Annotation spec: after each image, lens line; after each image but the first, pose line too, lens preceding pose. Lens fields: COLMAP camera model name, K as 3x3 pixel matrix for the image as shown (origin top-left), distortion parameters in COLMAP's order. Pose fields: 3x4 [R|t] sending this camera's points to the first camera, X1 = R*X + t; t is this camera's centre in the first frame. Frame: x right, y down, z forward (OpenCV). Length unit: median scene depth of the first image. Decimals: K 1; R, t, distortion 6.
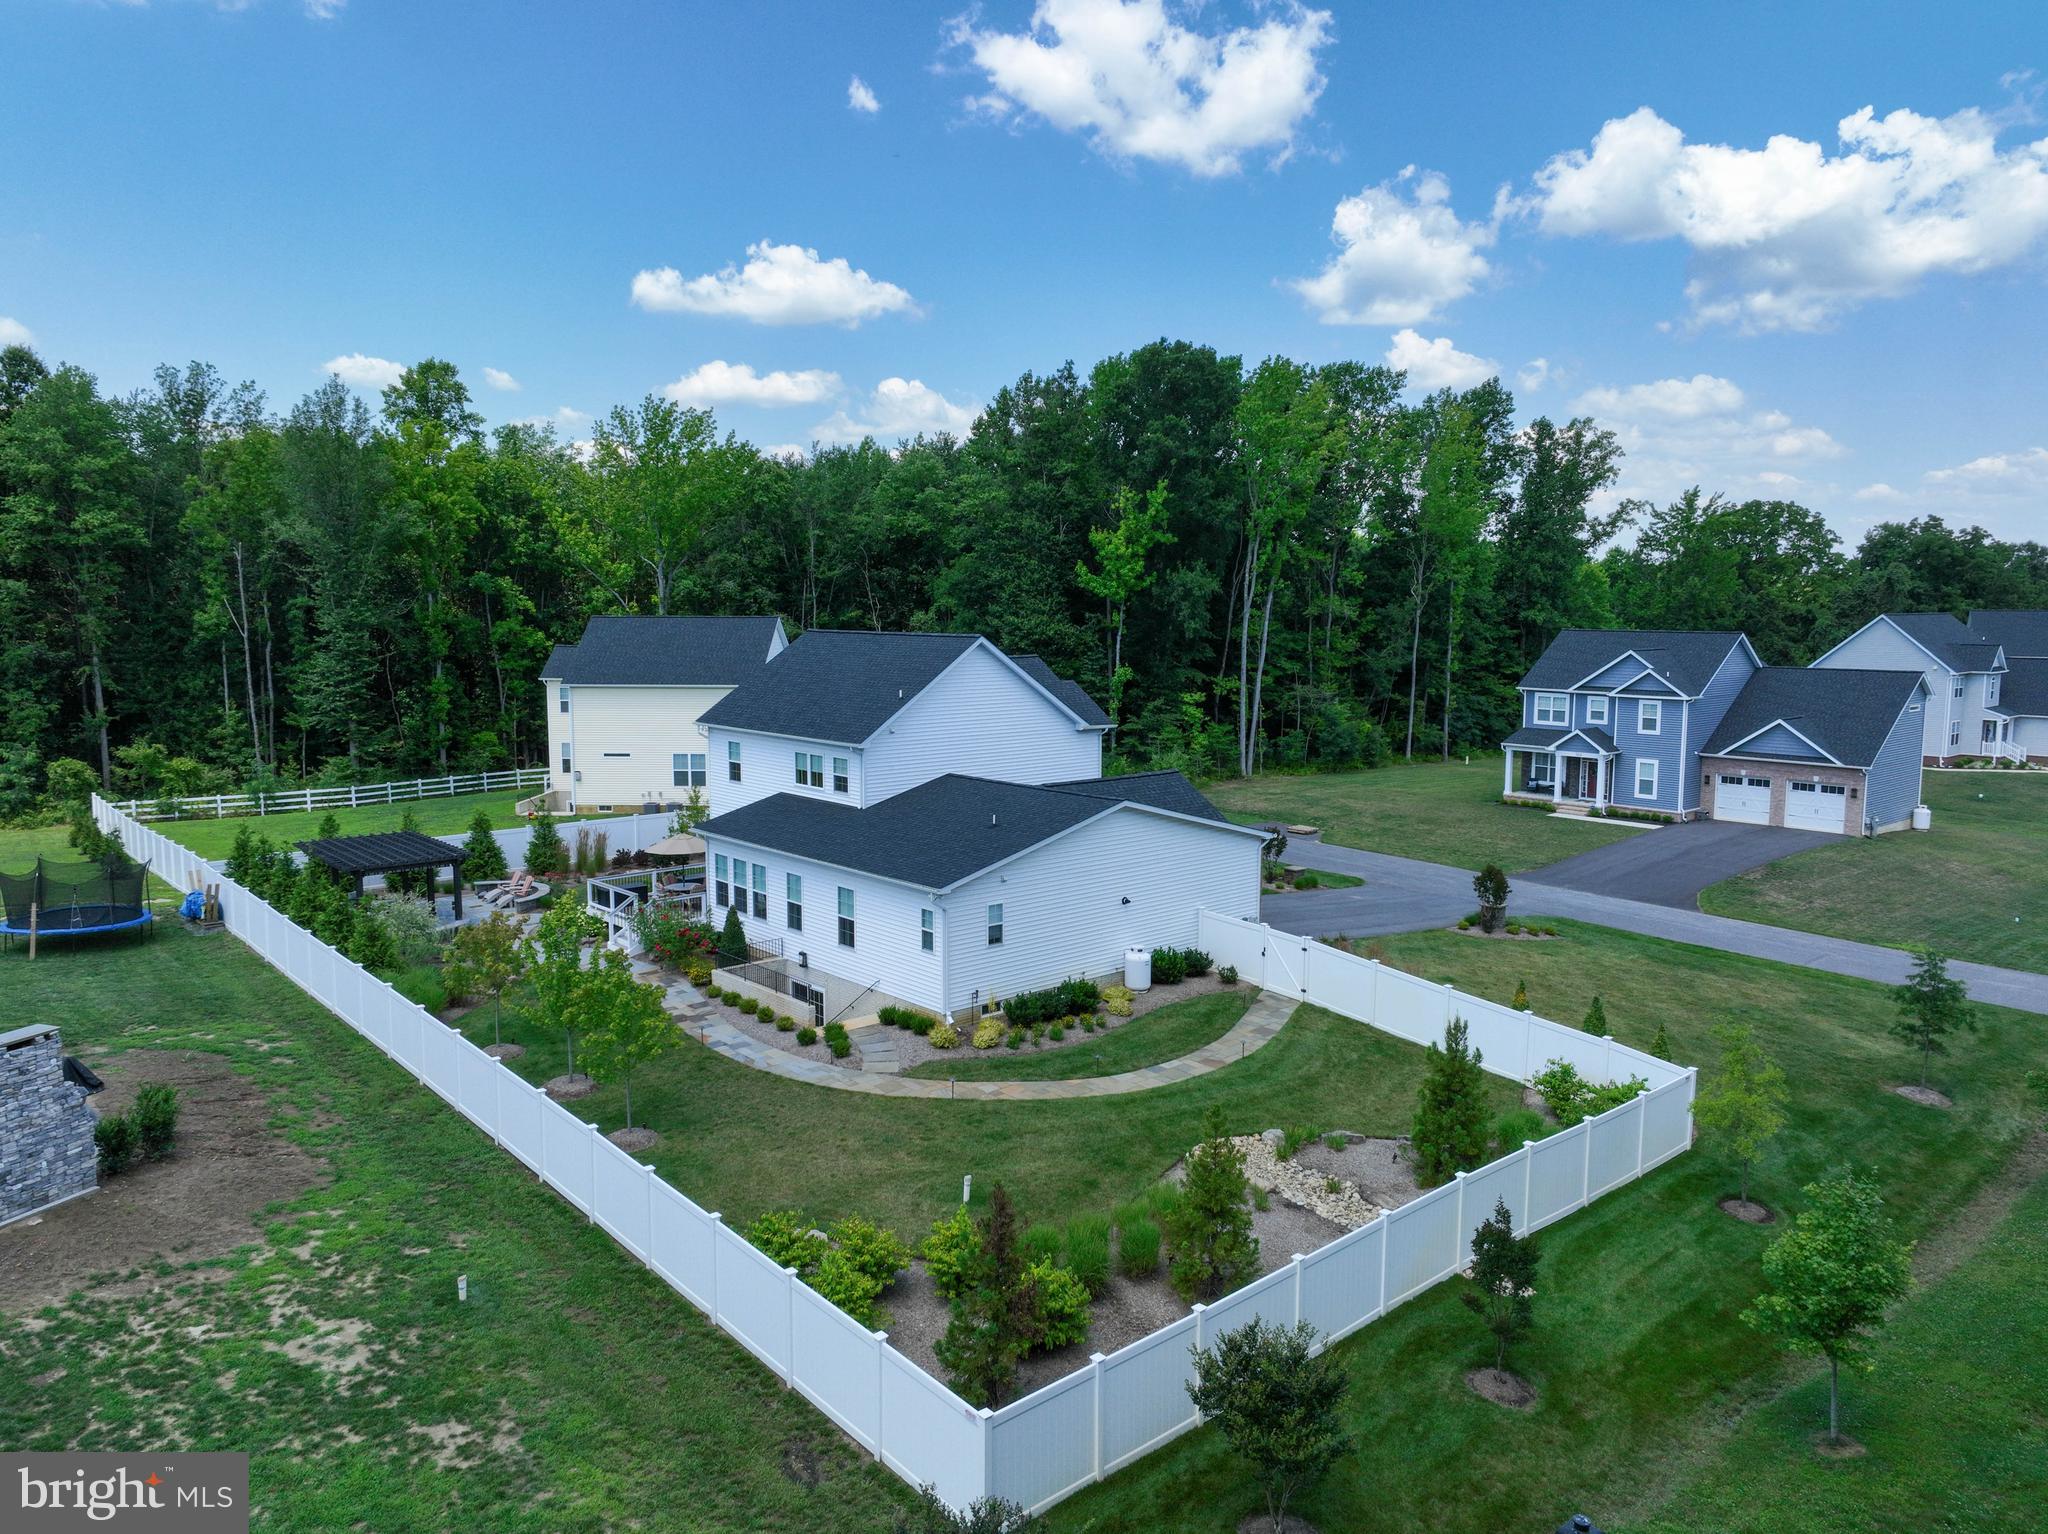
lens RADIAL K [[1433.6, 0, 1024.0], [0, 1433.6, 767.0], [0, 0, 1]] dist [0.007528, 0.004932]
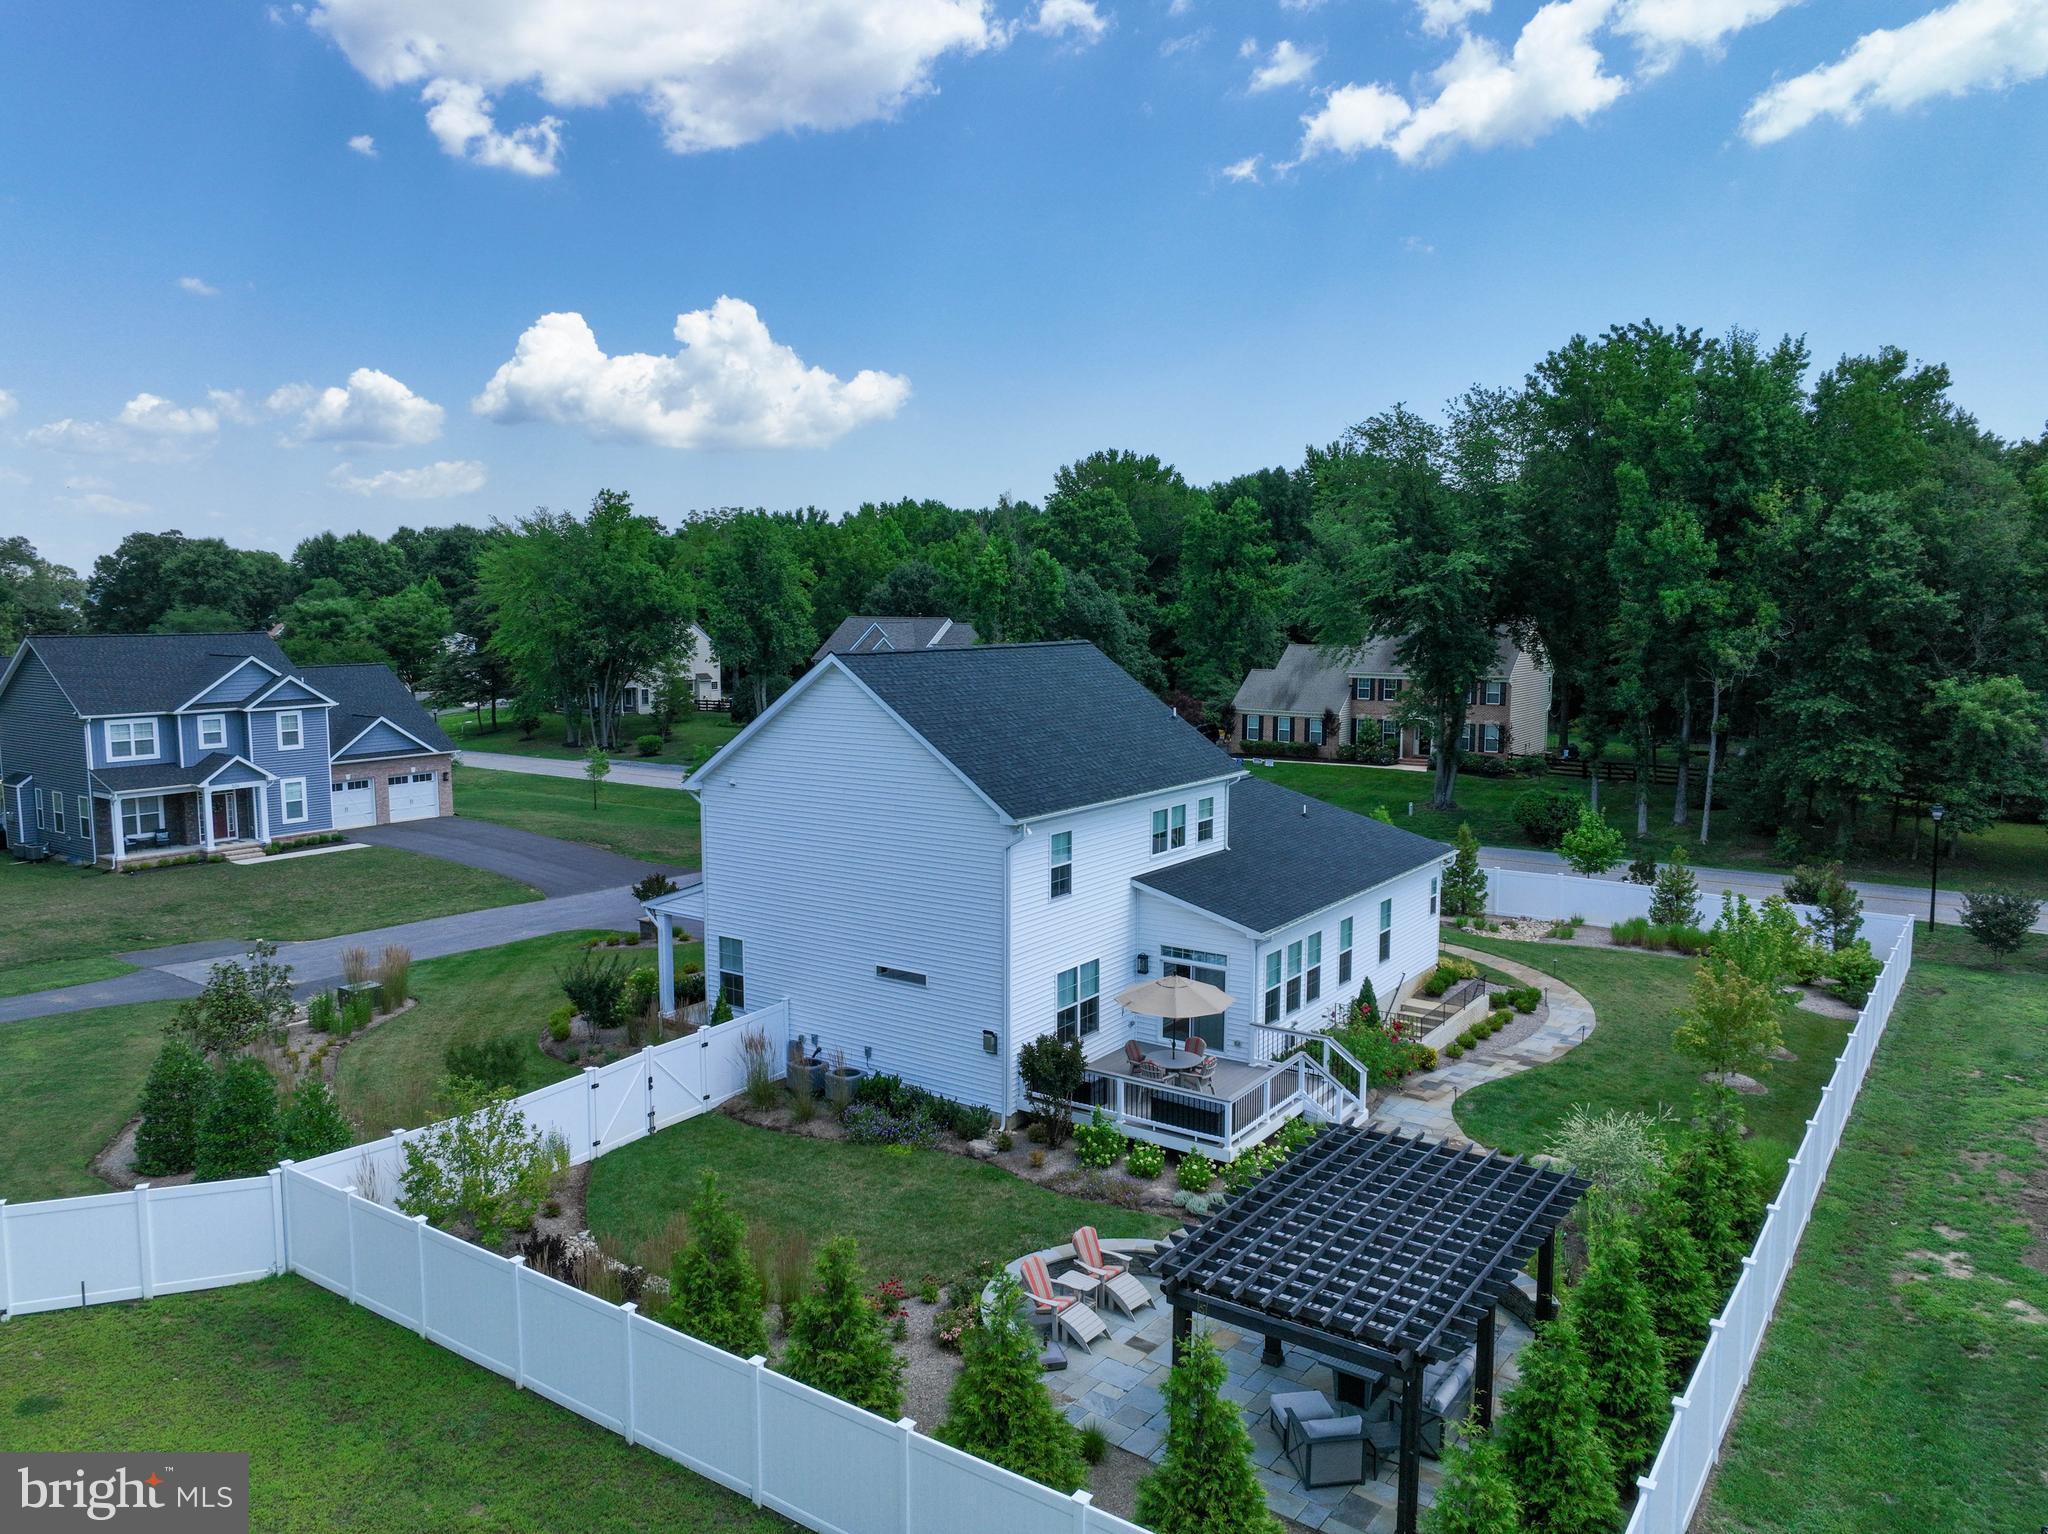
lens RADIAL K [[1433.6, 0, 1024.0], [0, 1433.6, 767.0], [0, 0, 1]] dist [0.007528, 0.004932]
pose [[-0.238810, -0.116107, 0.964100, -0.542444], [0.112414, 0.982846, 0.146209, -0.094197], [-0.964538, 0.143295, -0.221661, 0.793552]]
